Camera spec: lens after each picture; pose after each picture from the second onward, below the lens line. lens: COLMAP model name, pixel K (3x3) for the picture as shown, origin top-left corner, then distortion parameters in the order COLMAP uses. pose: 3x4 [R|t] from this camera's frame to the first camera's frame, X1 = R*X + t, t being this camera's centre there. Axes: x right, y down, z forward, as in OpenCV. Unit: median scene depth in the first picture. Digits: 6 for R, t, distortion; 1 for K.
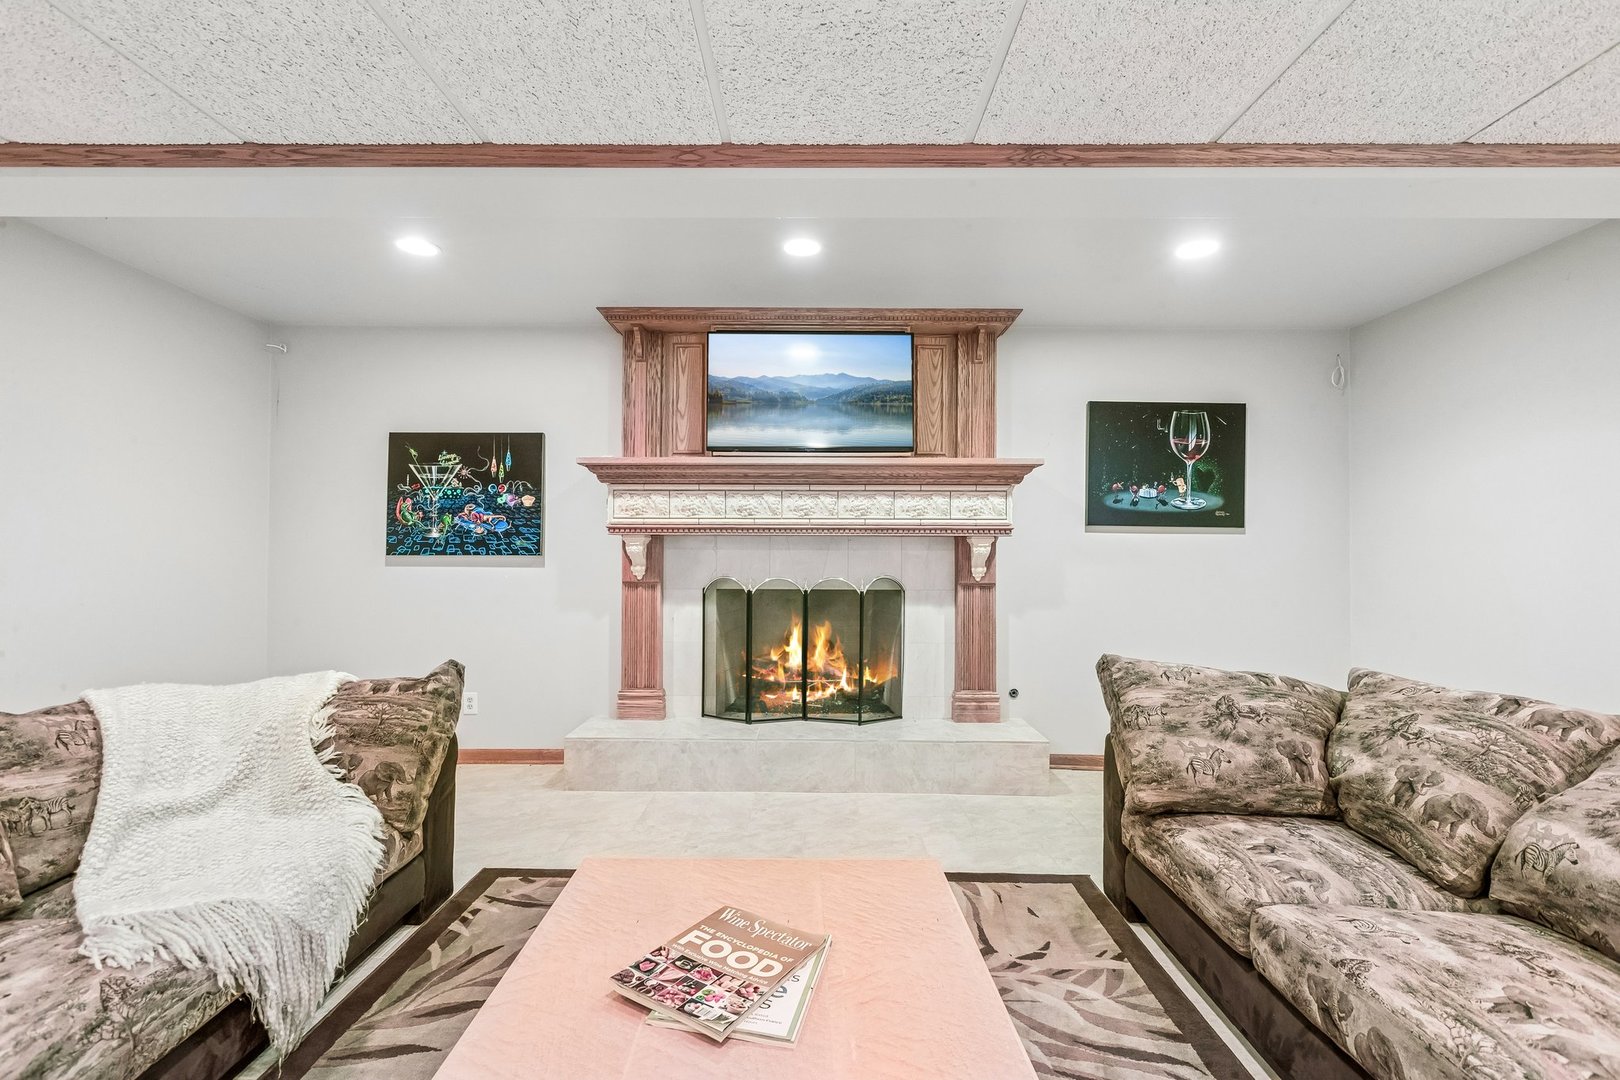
lens RADIAL K [[746.4, 0, 803.5], [0, 746.4, 544.0], [0, 0, 1]] dist [-0.000232, -0.000161]
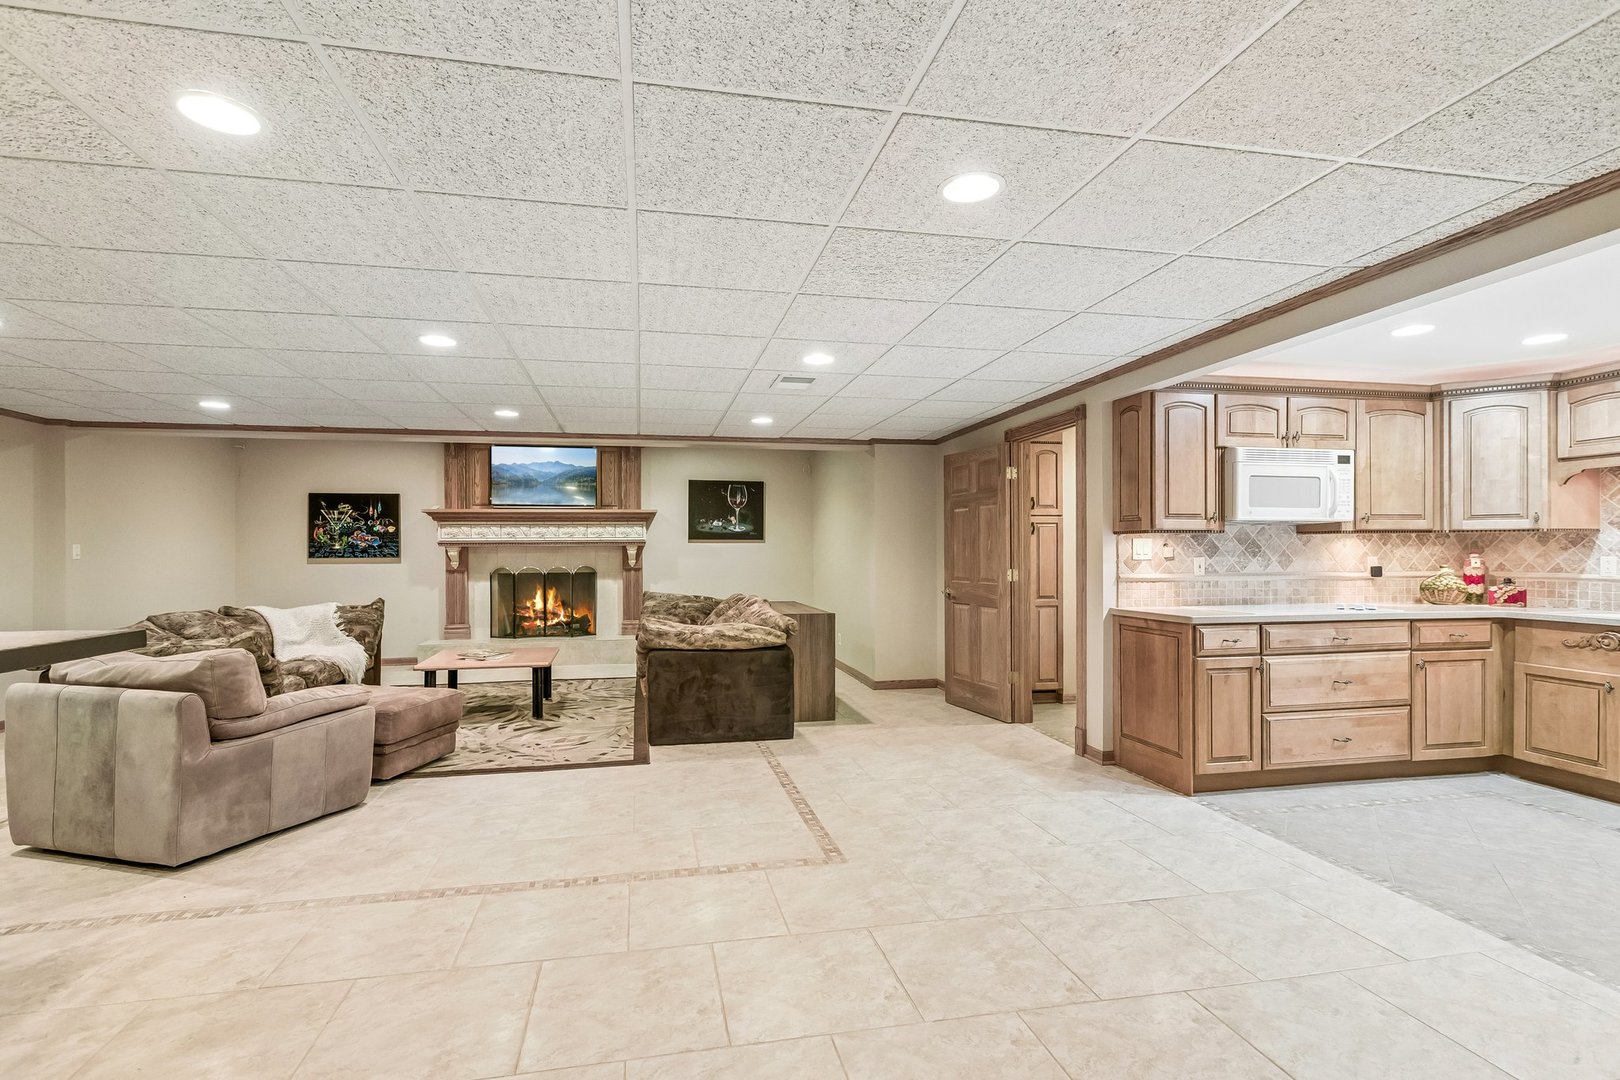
lens RADIAL K [[723.3, 0, 801.4], [0, 723.3, 553.3], [0, 0, 1]] dist [0.001169, -0.000147]
pose [[0.970219, -0.011707, 0.241945, 0.203615], [0.008398, 0.999857, 0.014706, -0.014106], [-0.242082, -0.012236, 0.970179, -1.064210]]
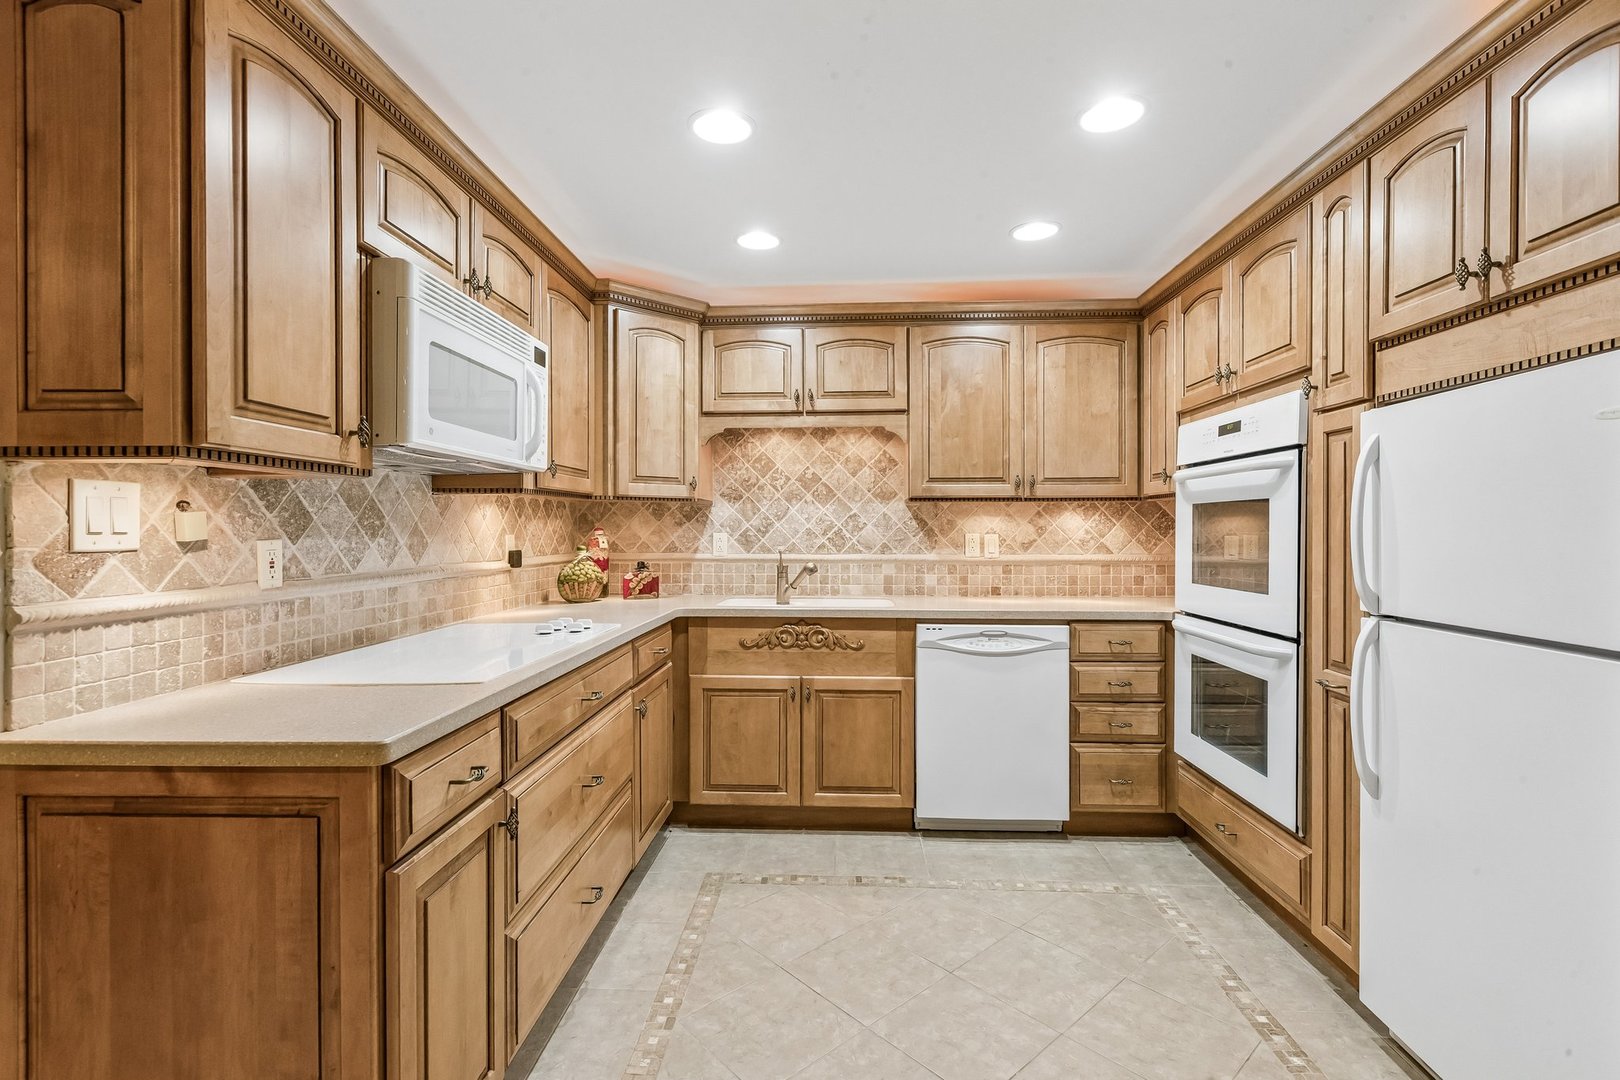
lens RADIAL K [[767.8, 0, 811.1], [0, 767.8, 531.7], [0, 0, 1]] dist [-0.000418, -0.000067]
pose [[0.013755, -0.014398, 0.999802, 0.589292], [-0.010443, 0.999840, 0.014543, -0.002373], [-0.999851, -0.010641, 0.013602, -0.501763]]
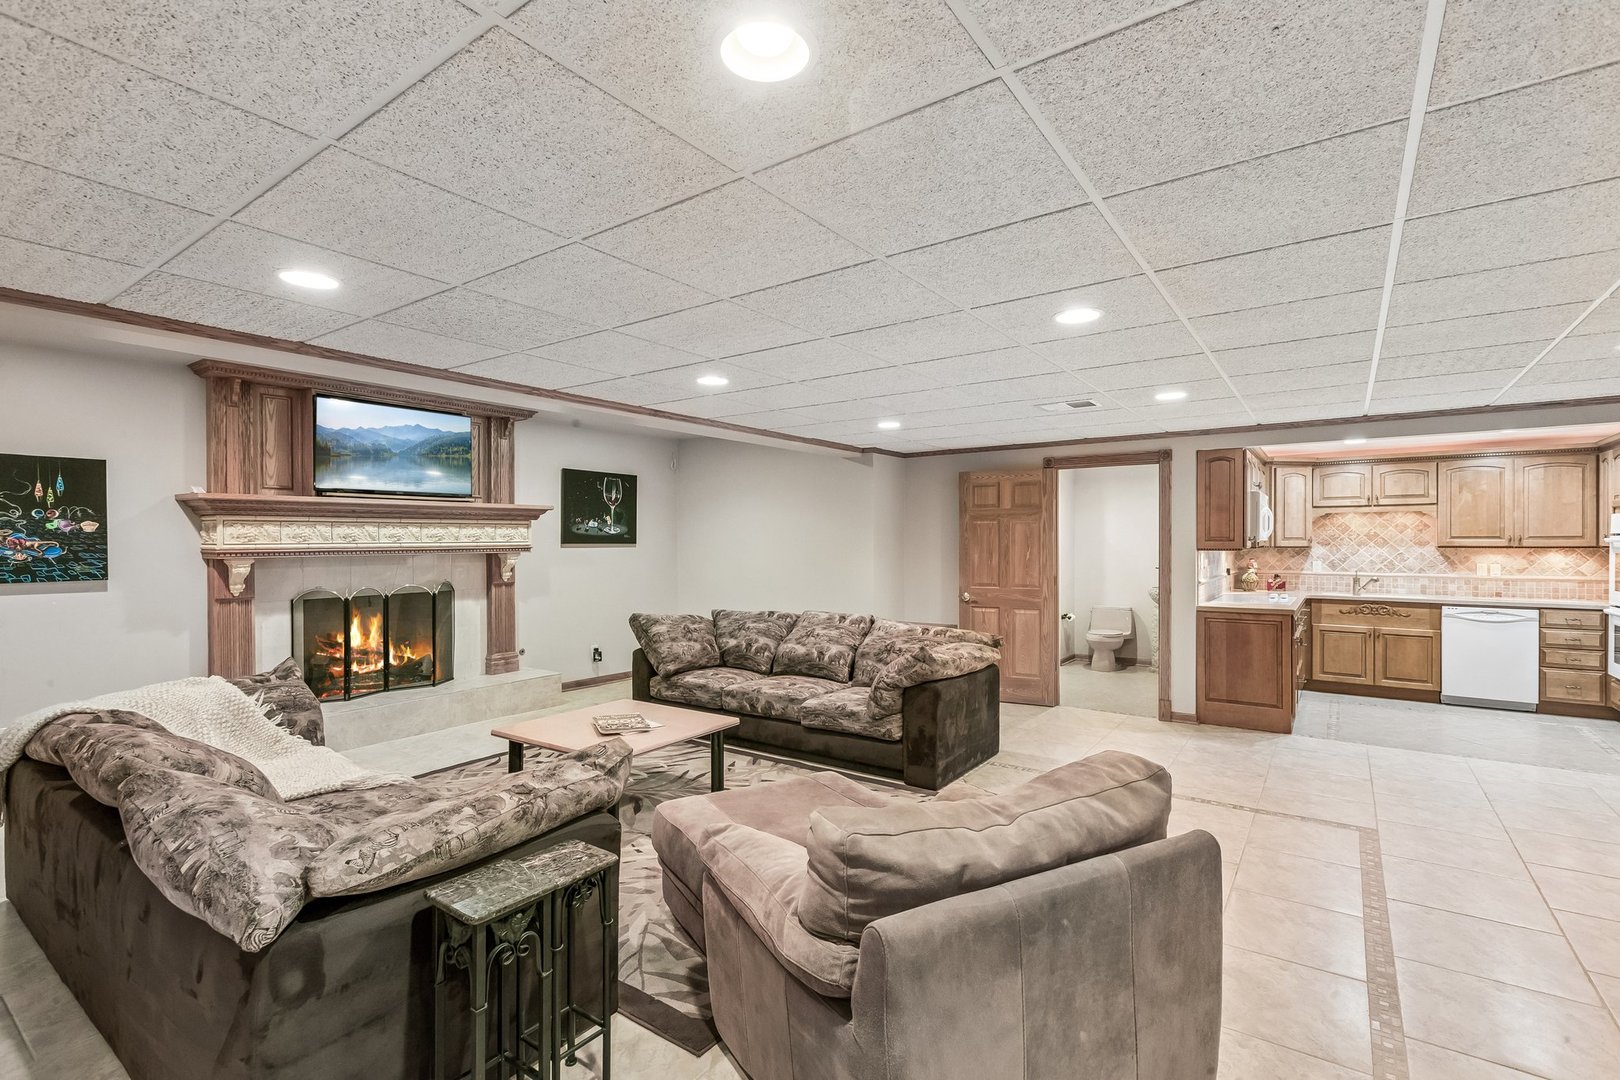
lens RADIAL K [[710.4, 0, 822.3], [0, 710.4, 545.5], [0, 0, 1]] dist [0.001735, -0.000340]
pose [[0.566003, -0.013296, 0.824296, -0.604167], [-0.002759, 0.999834, 0.018022, -0.052507], [-0.824398, -0.012475, 0.565873, -0.368746]]
